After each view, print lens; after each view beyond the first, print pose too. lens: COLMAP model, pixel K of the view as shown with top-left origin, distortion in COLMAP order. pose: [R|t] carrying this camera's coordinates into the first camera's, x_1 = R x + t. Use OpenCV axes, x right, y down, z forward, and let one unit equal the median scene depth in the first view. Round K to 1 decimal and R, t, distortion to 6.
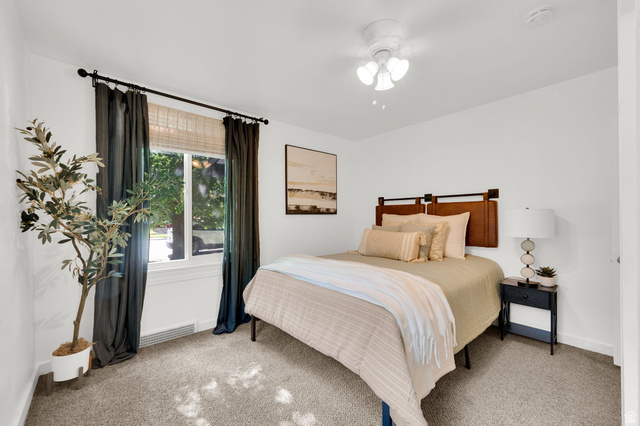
lens RADIAL K [[257.2, 0, 320.0], [0, 257.2, 214.1], [0, 0, 1]] dist [-0.003300, -0.000580]
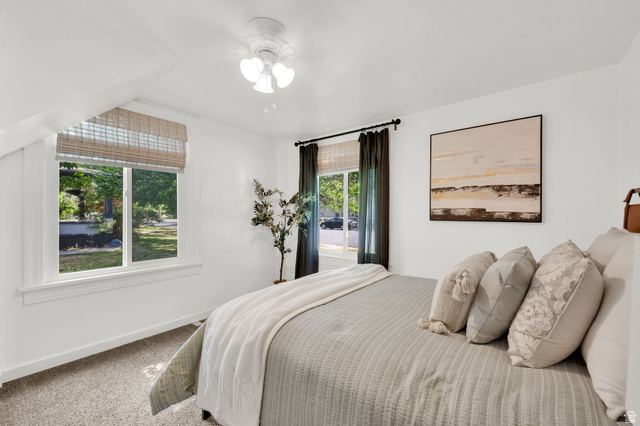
lens RADIAL K [[257.2, 0, 321.0], [0, 257.2, 211.9], [0, 0, 1]] dist [-0.003300, -0.000580]
pose [[0.172867, -0.001923, -0.984943, 0.603711], [-0.001749, 0.999996, -0.002259, -0.023077], [0.984944, 0.002113, 0.172863, 0.509334]]
